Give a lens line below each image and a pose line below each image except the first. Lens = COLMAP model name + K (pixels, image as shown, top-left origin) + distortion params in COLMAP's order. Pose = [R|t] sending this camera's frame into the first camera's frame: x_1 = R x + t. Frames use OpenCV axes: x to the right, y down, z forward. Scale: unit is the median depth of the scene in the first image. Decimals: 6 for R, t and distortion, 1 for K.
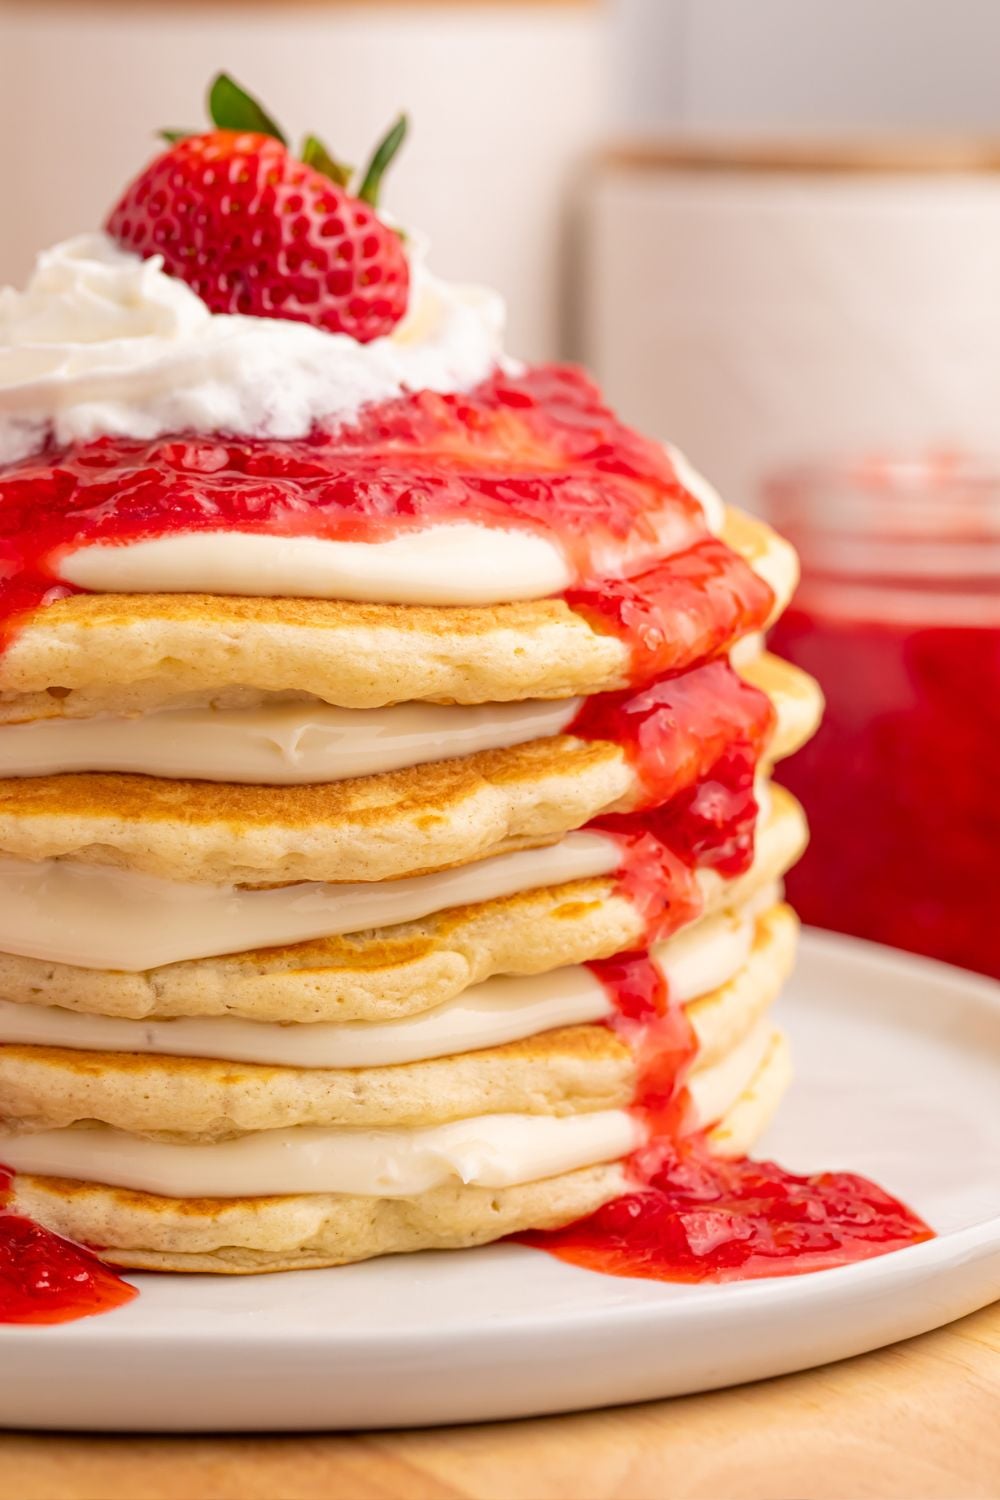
lens RADIAL K [[5189.6, 0, 500.0], [0, 5189.6, 750.0], [0, 0, 1]] dist [-0.030562, -3.023353]
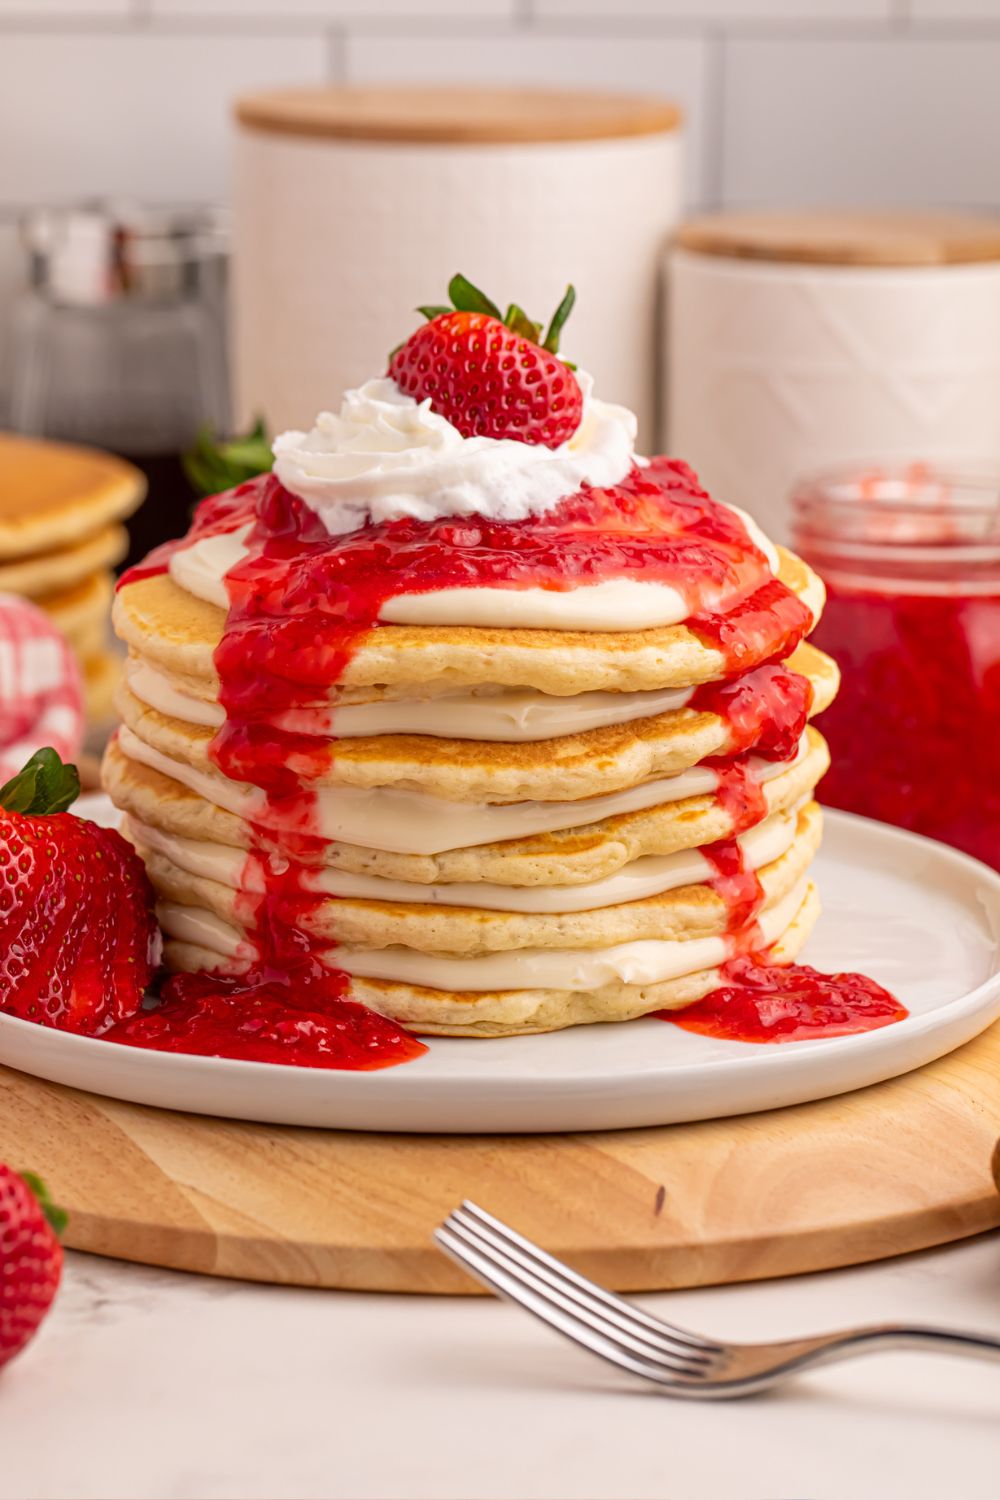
lens RADIAL K [[4835.9, 0, 500.0], [0, 4835.9, 750.0], [0, 0, 1]] dist [-0.142875, 0.381848]
pose [[0.999998, 0.001661, 0.001064, -0.048440], [-0.001715, 0.998565, 0.053517, -0.072766], [-0.000973, -0.053519, 0.998566, -0.532074]]
